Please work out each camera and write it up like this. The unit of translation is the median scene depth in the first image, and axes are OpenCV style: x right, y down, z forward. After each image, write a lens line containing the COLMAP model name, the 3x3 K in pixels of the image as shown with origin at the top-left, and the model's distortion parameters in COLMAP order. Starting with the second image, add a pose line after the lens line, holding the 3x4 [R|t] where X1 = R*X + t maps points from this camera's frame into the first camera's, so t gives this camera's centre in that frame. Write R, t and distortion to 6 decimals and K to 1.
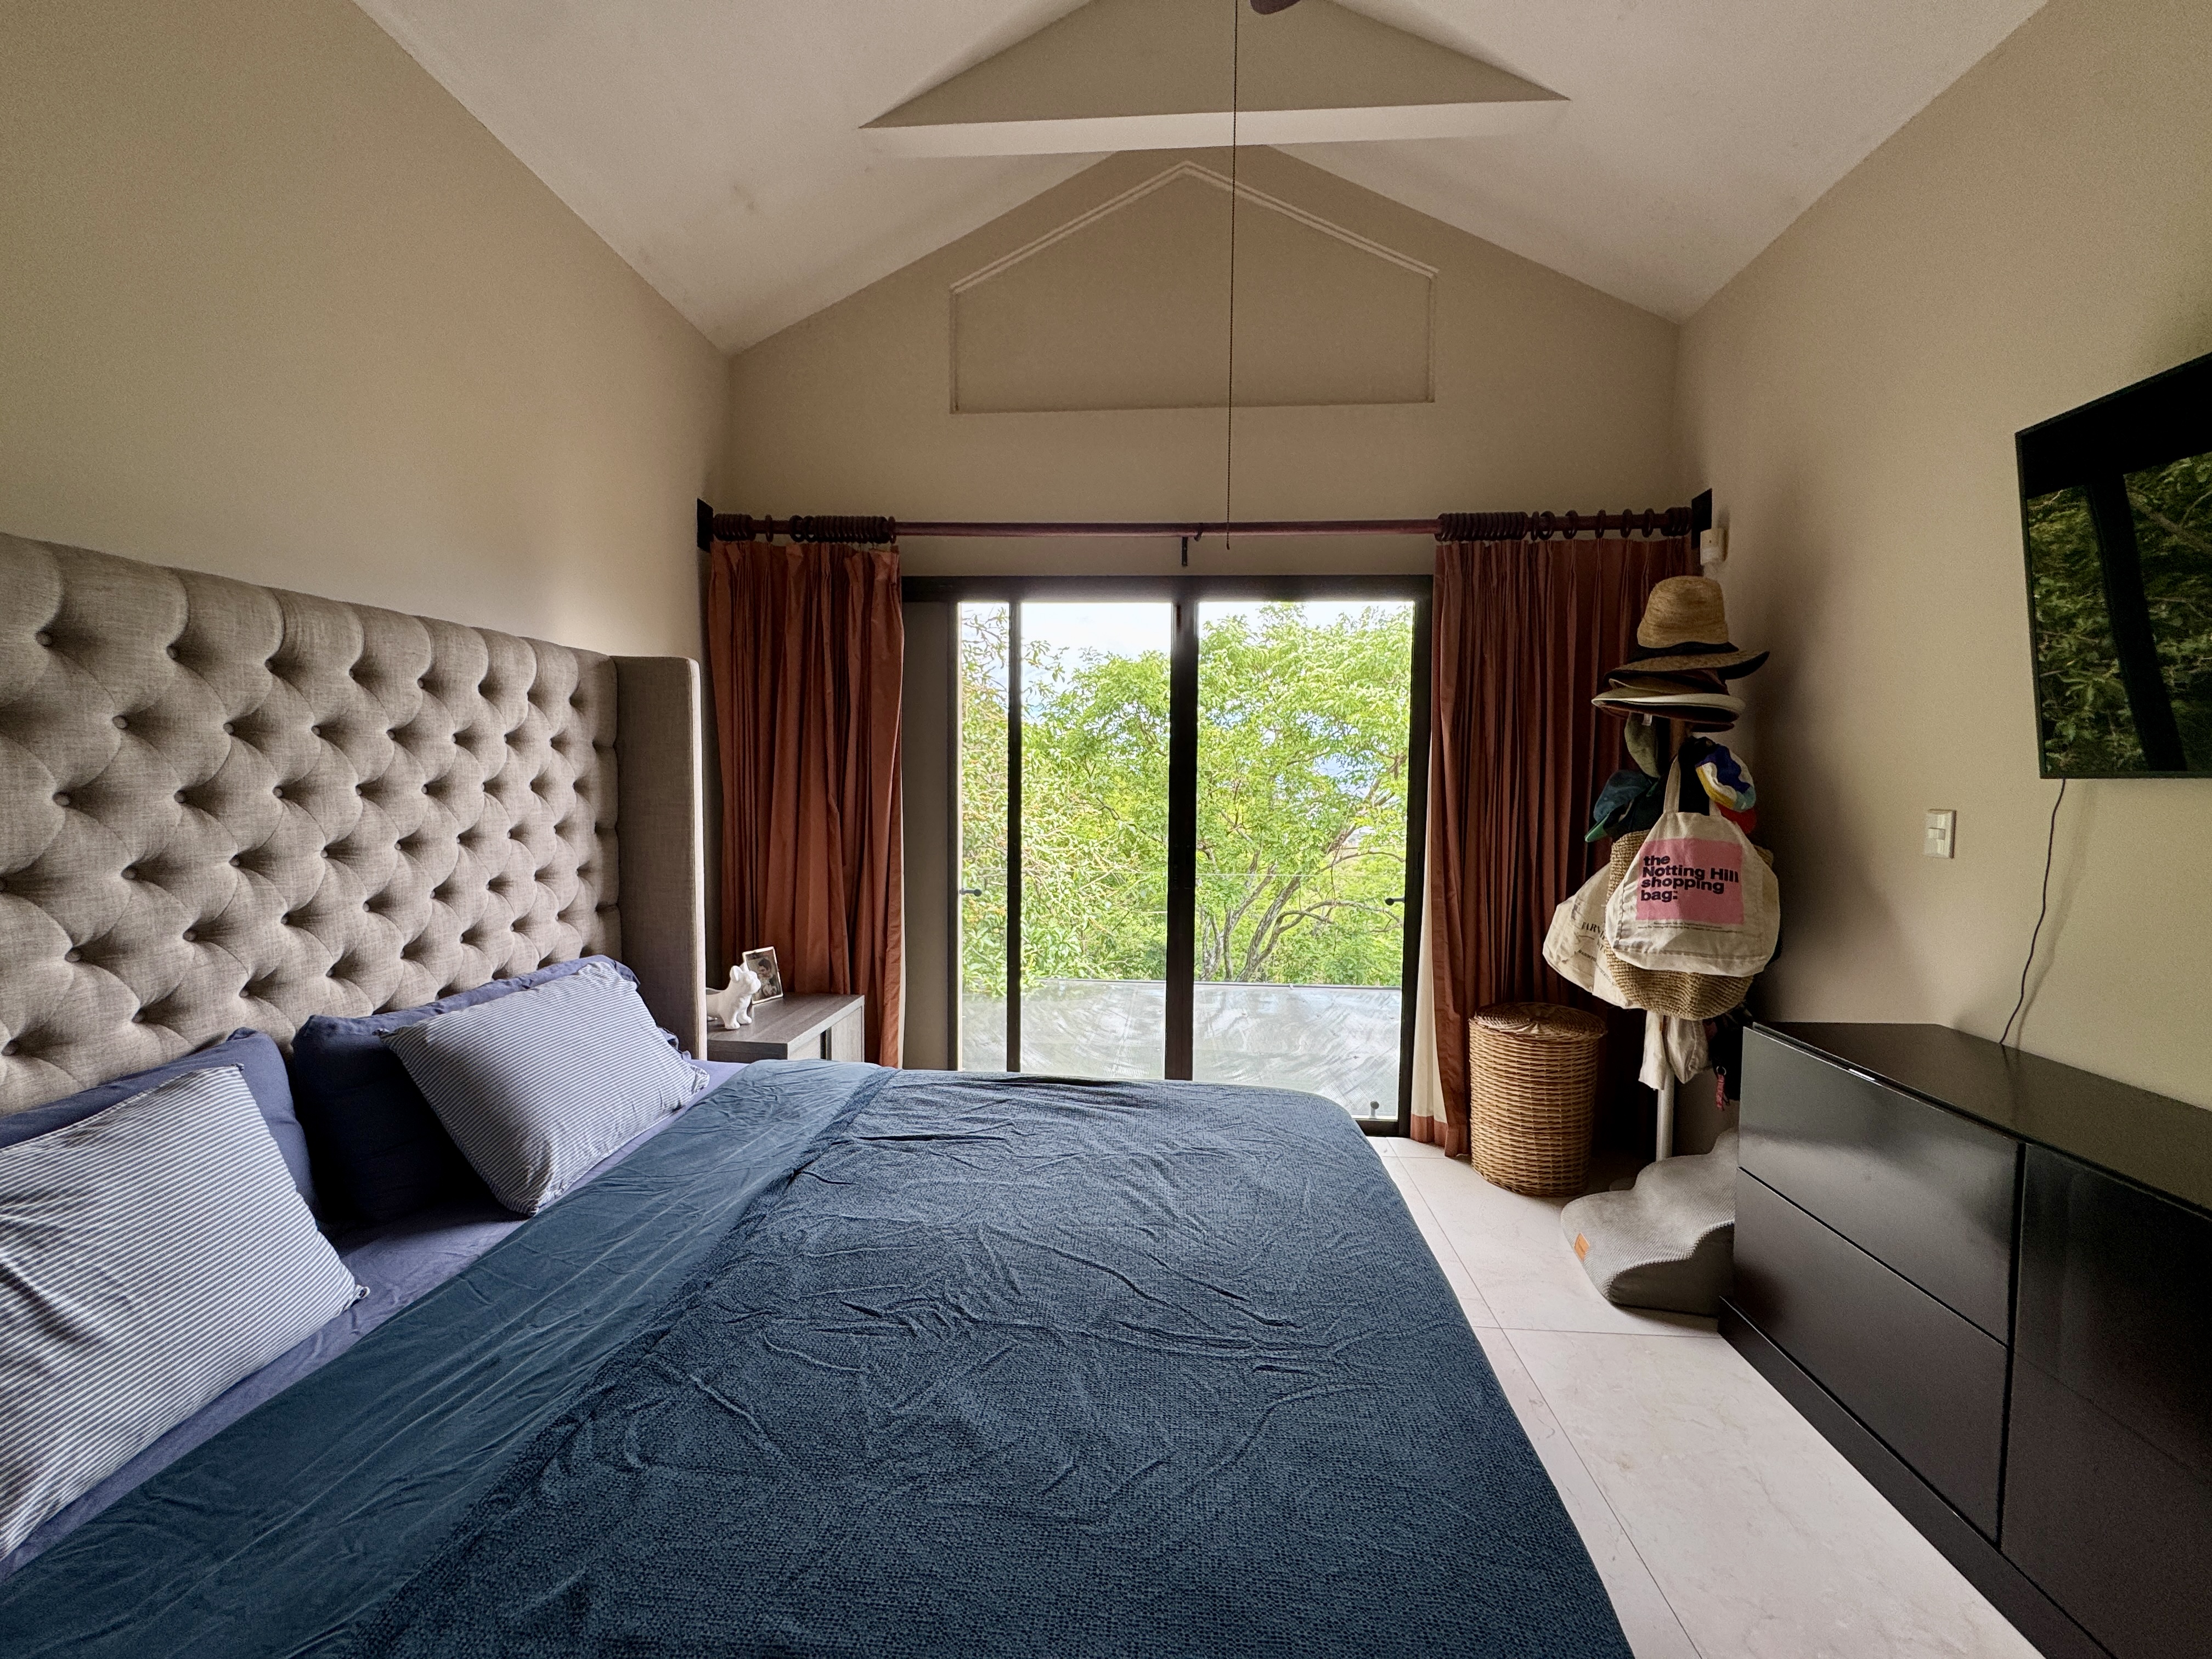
lens RADIAL K [[879.4, 0, 1106.0], [0, 879.4, 829.5], [0, 0, 1]] dist [-0.000678, 0.000095]
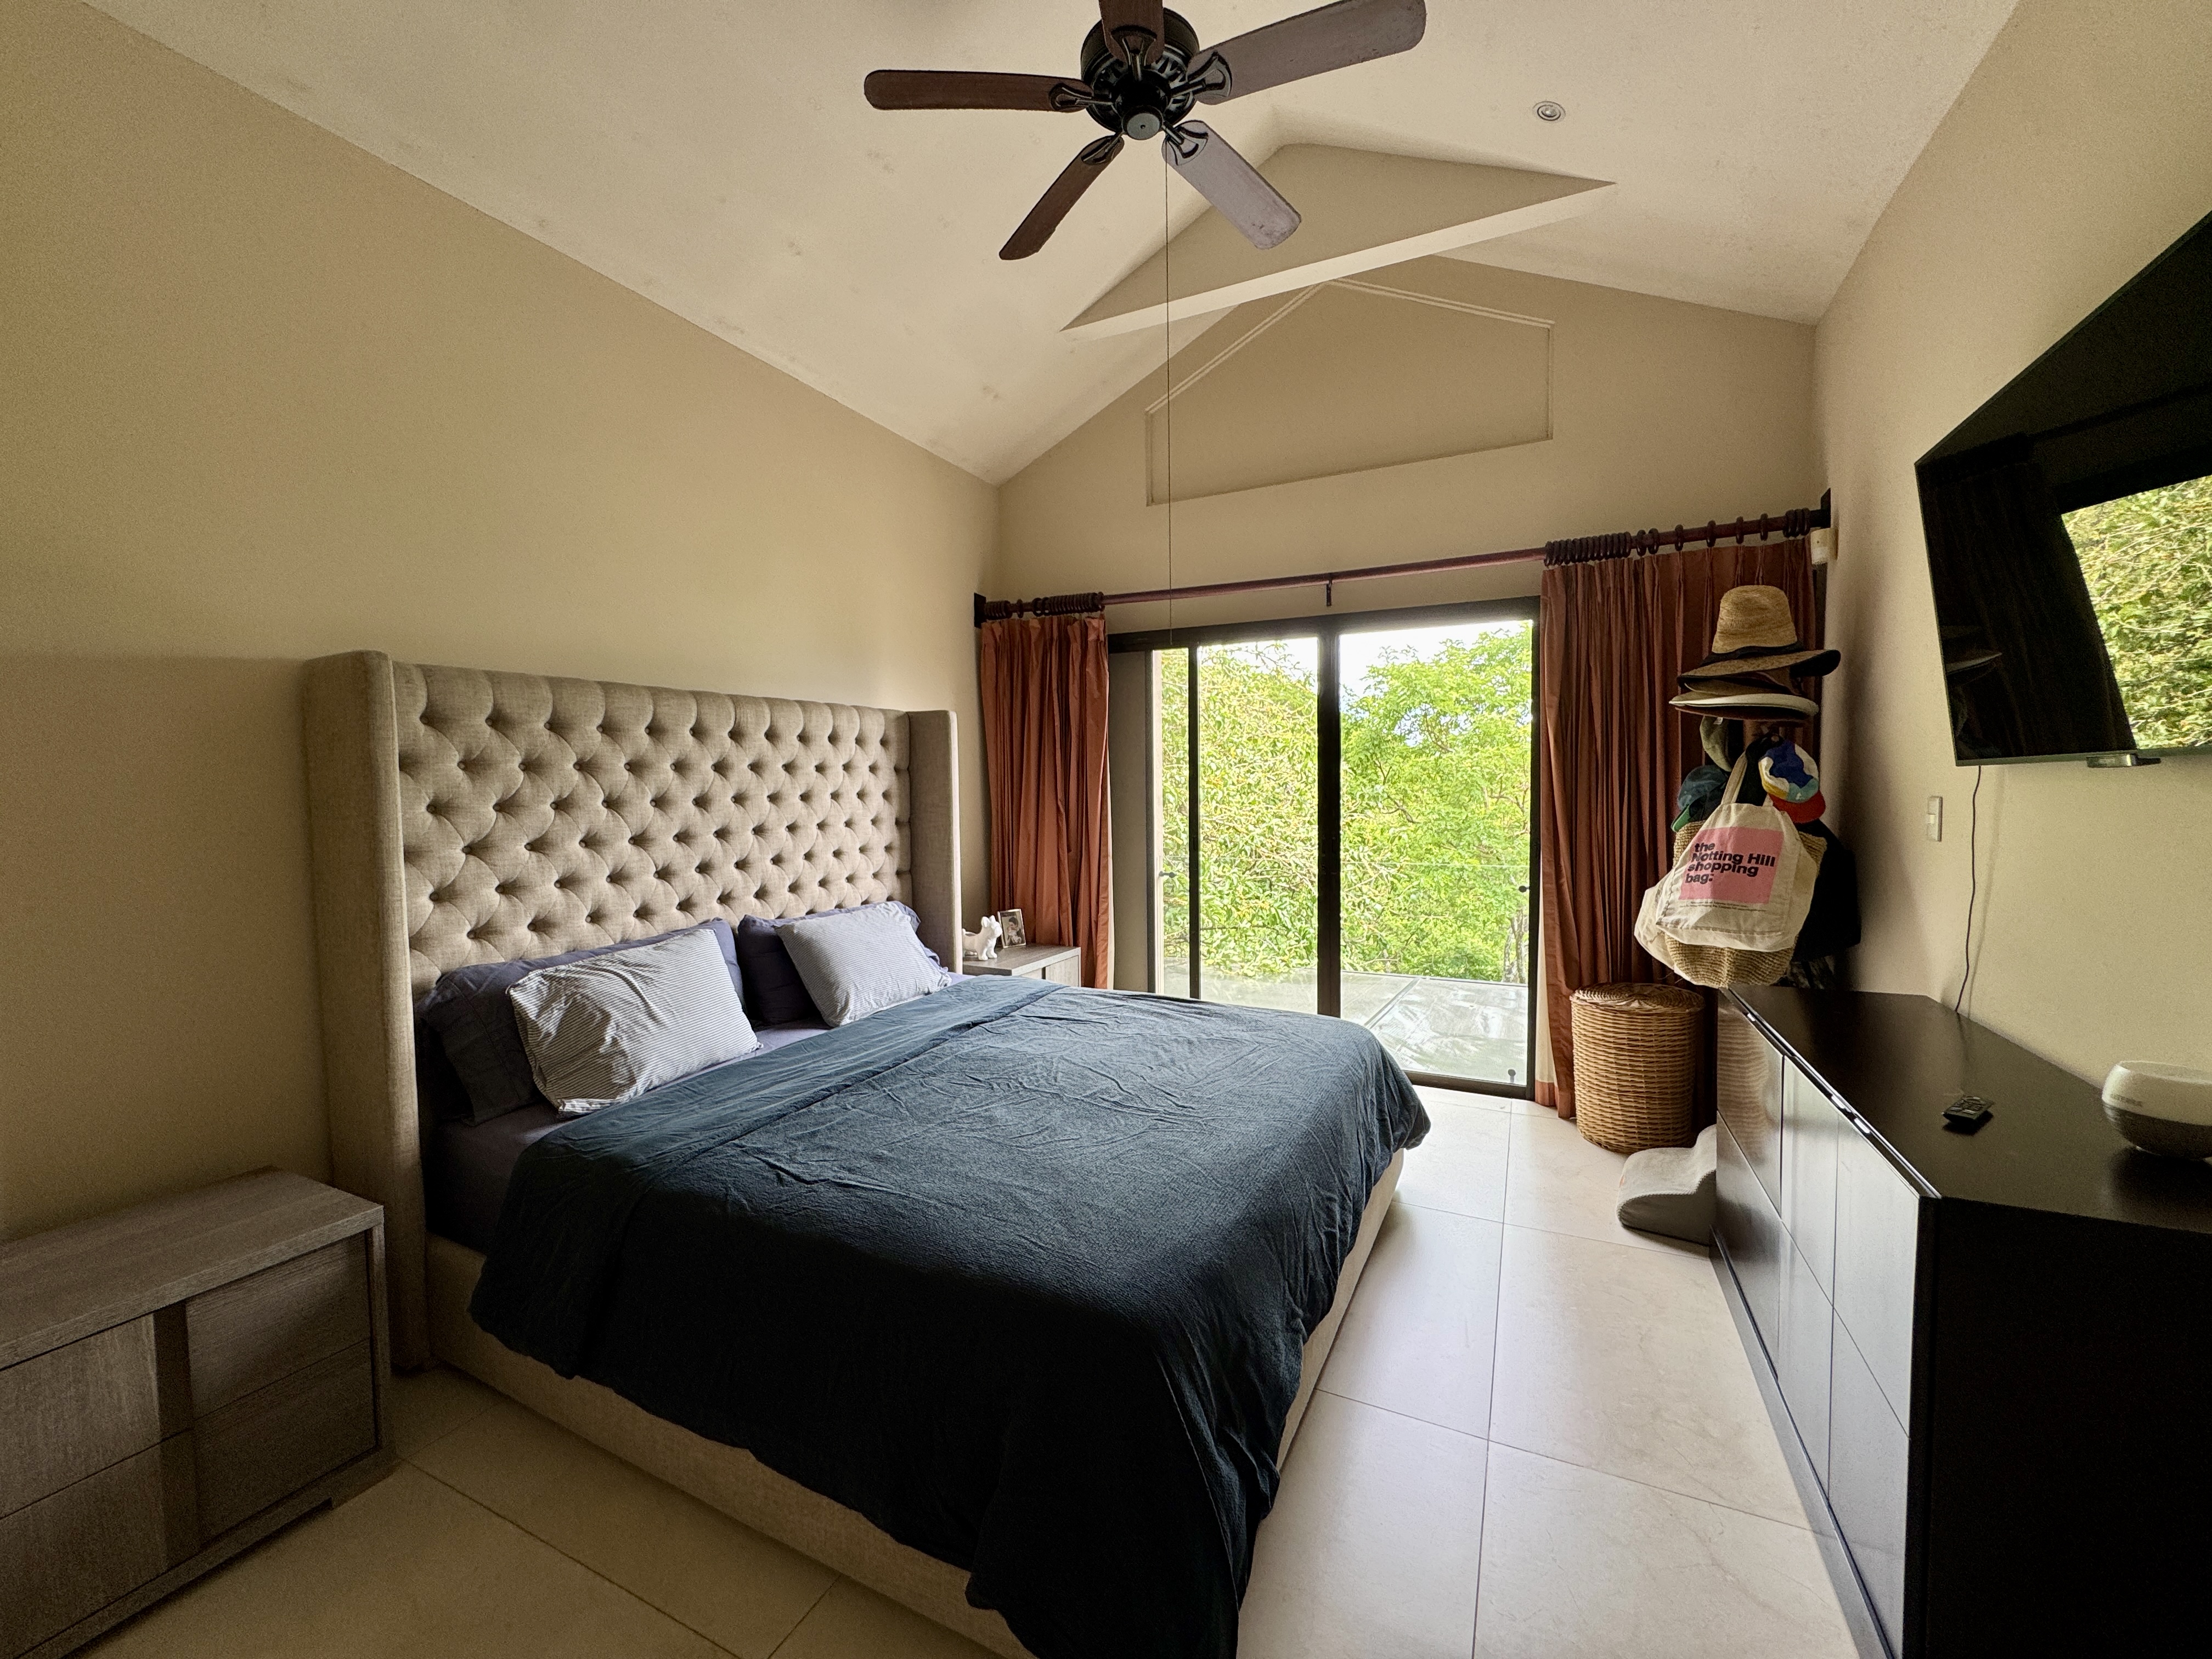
lens RADIAL K [[872.6, 0, 1106.0], [0, 872.6, 829.5], [0, 0, 1]] dist [0.001179, 0.000019]
pose [[0.928562, -0.001150, -0.371176, 0.354044], [-0.002092, 0.999963, -0.008333, 0.025126], [0.371171, 0.008514, 0.928525, -0.317374]]
